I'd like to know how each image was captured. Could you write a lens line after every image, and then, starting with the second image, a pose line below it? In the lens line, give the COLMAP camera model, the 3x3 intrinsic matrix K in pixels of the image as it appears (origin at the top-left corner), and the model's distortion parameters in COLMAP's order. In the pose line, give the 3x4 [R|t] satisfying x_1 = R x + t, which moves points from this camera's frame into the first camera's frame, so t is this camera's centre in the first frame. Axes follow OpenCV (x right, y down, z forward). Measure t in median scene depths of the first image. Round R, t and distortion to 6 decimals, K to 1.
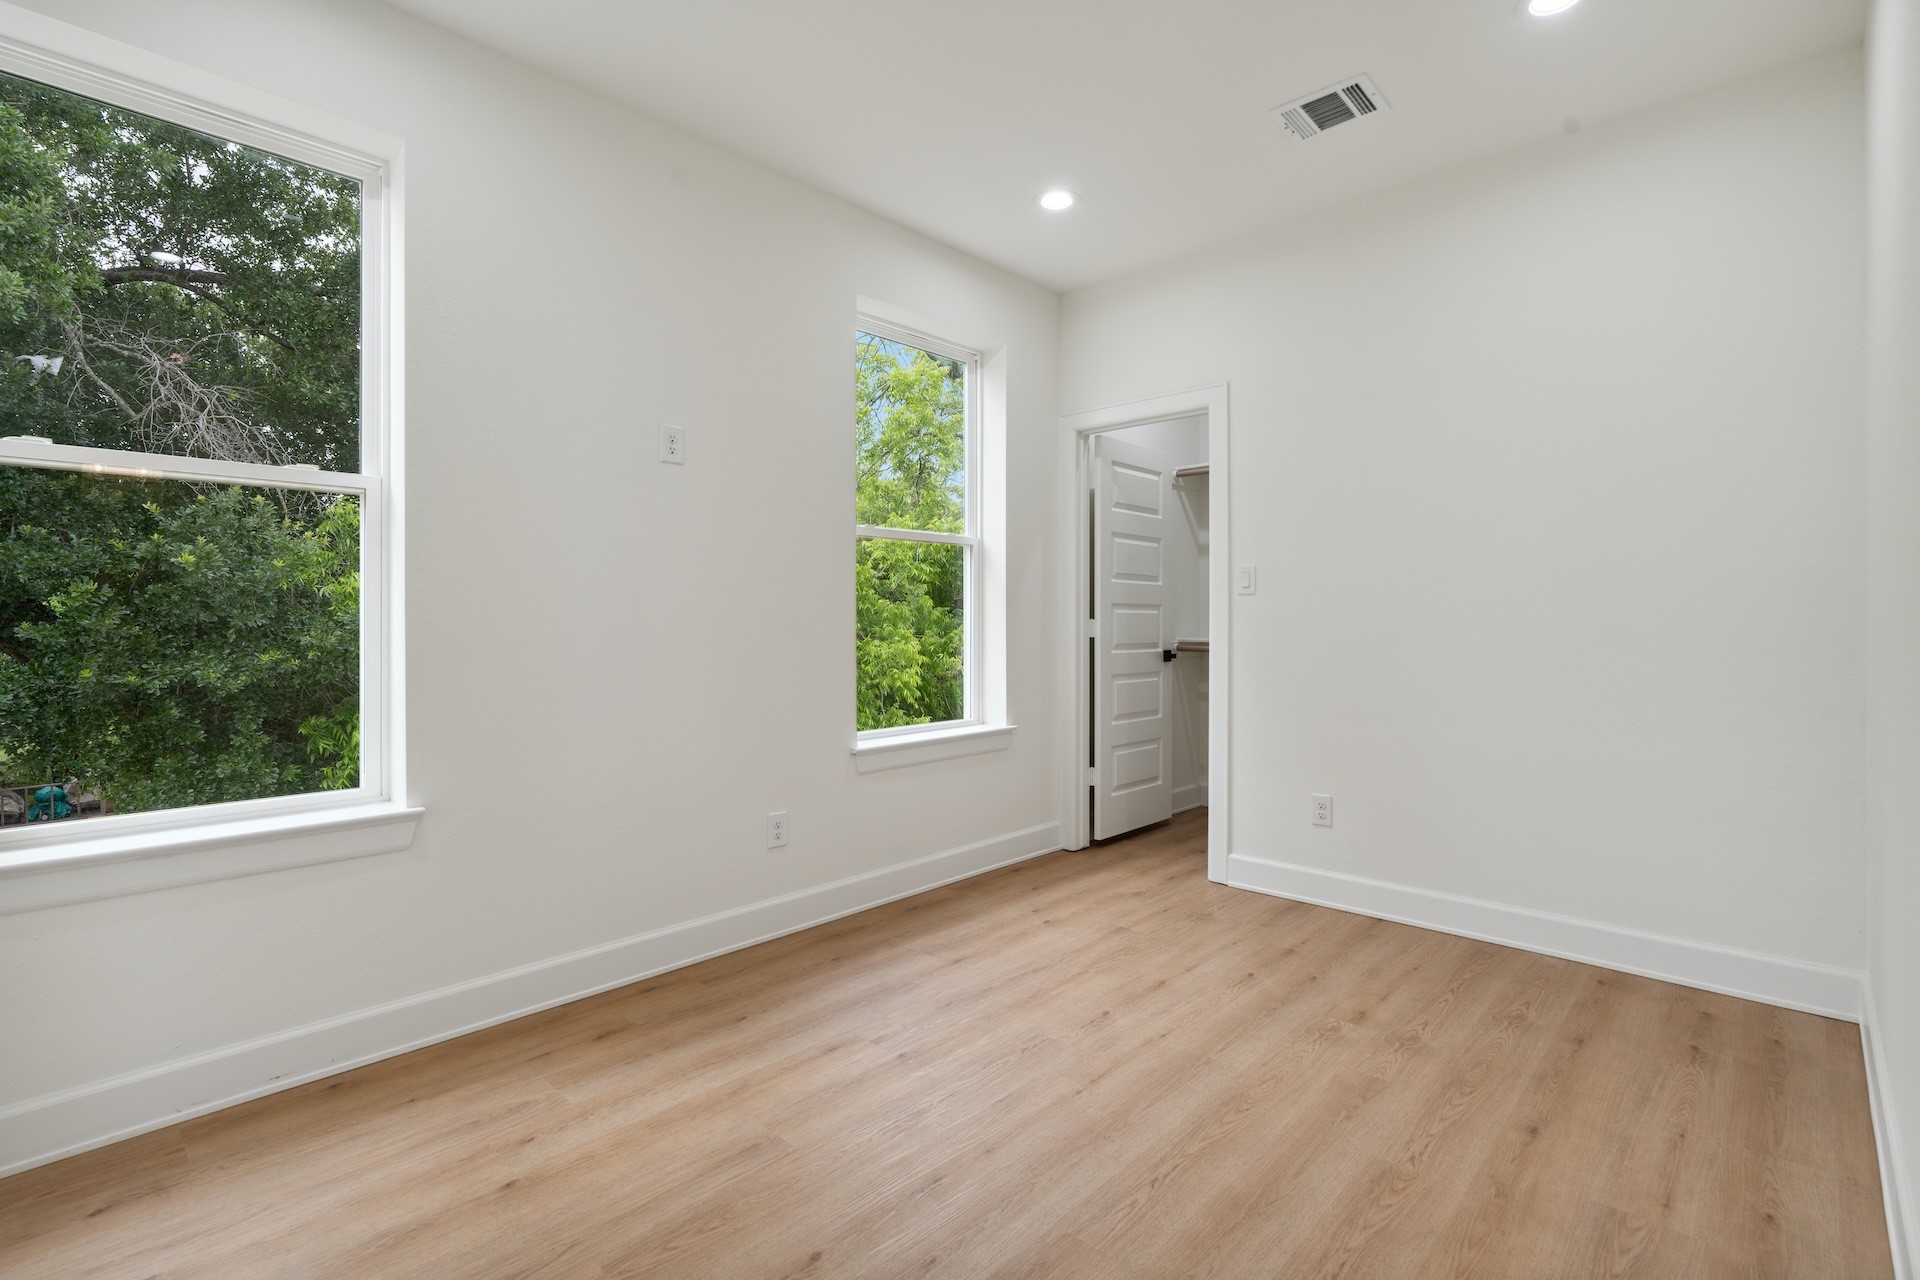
lens RADIAL K [[881.7, 0, 956.3], [0, 881.7, 635.1], [0, 0, 1]] dist [0.000932, 0.000289]
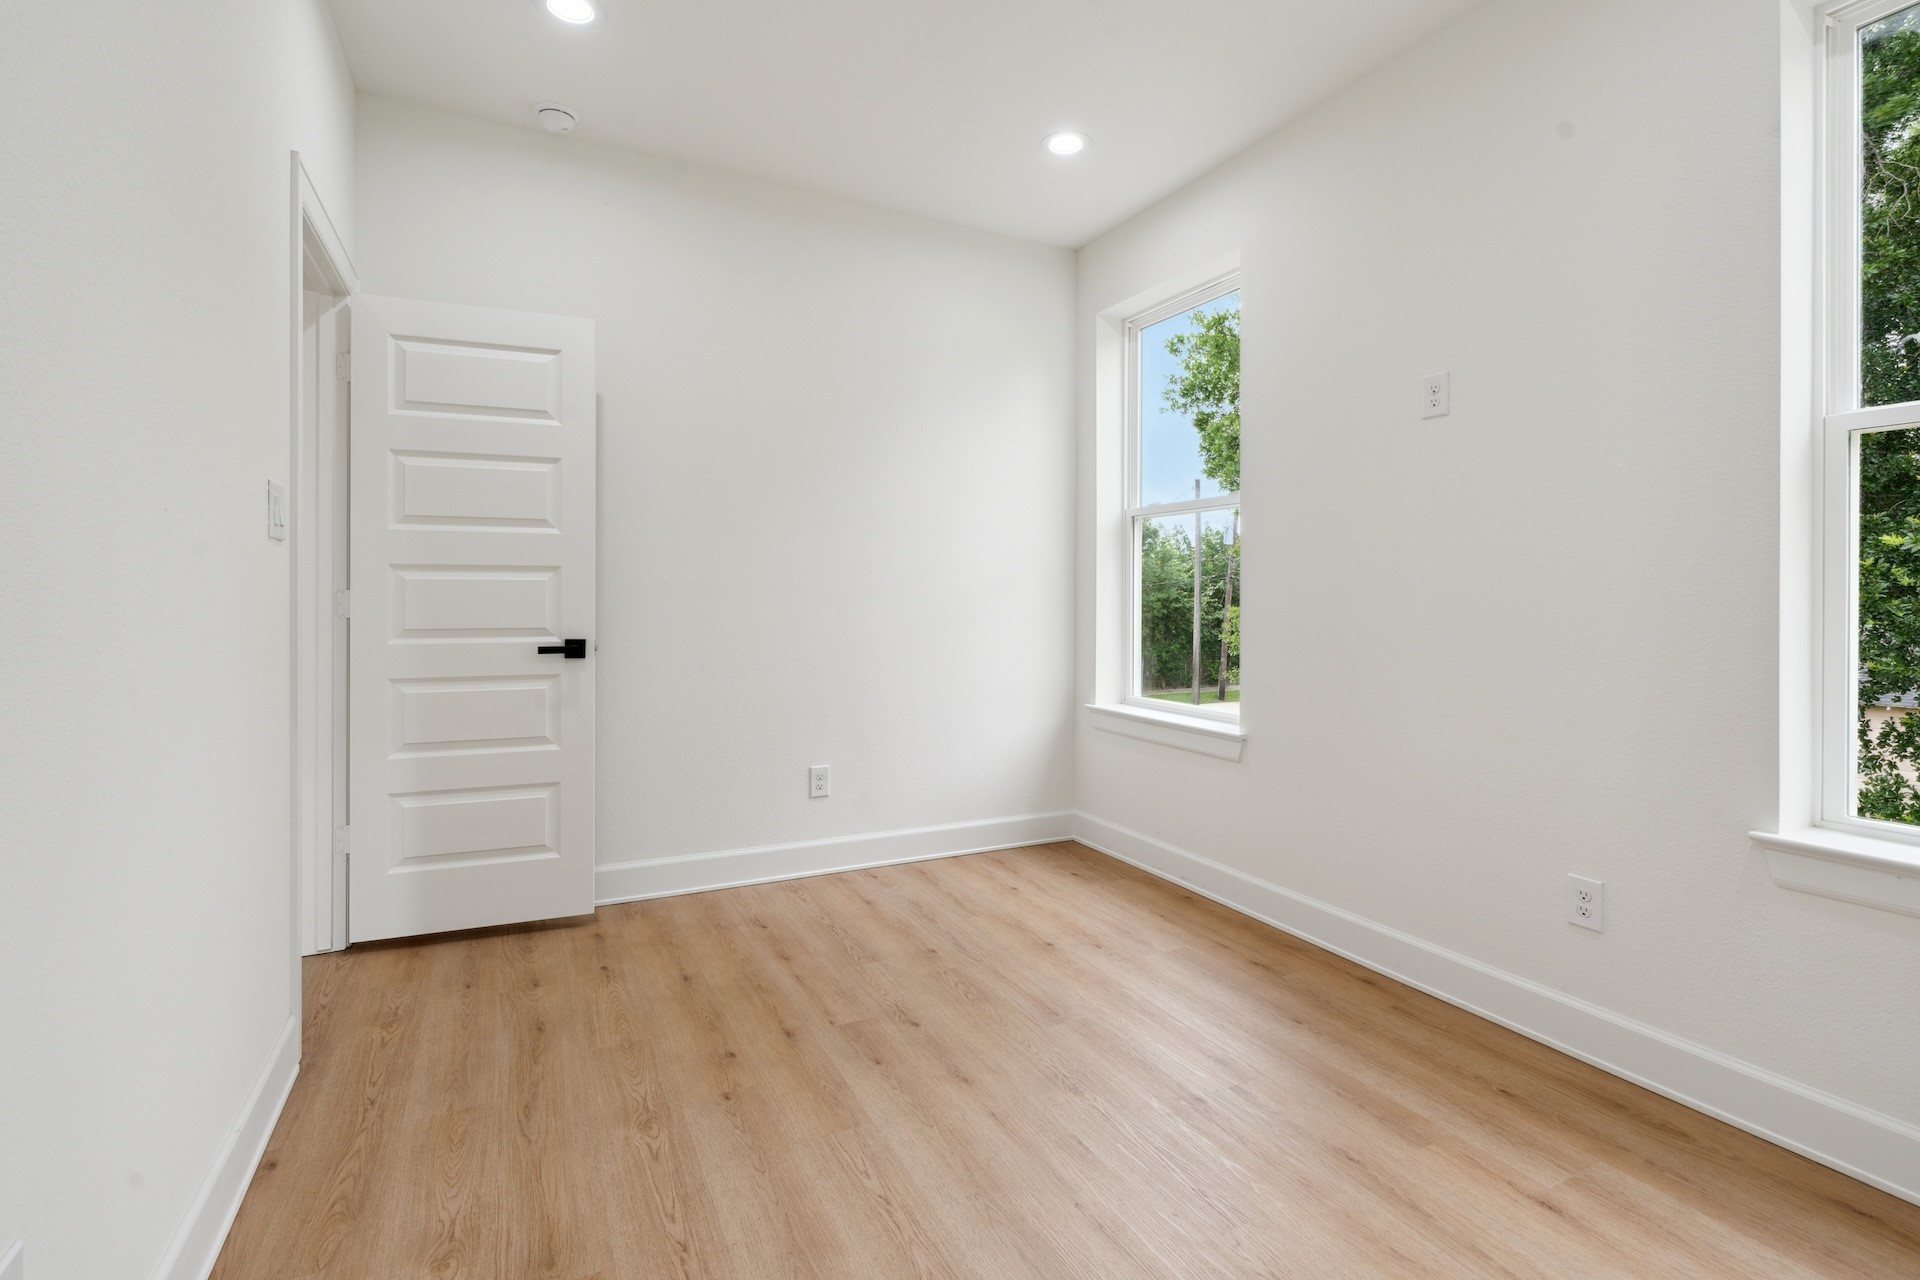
lens RADIAL K [[886.0, 0, 967.4], [0, 886.0, 601.4], [0, 0, 1]] dist [0.000079, 0.000243]
pose [[-0.321056, 0.004336, -0.947050, 0.838862], [-0.020498, 0.999723, 0.011526, -0.013953], [0.946838, 0.023113, -0.320878, 1.068120]]
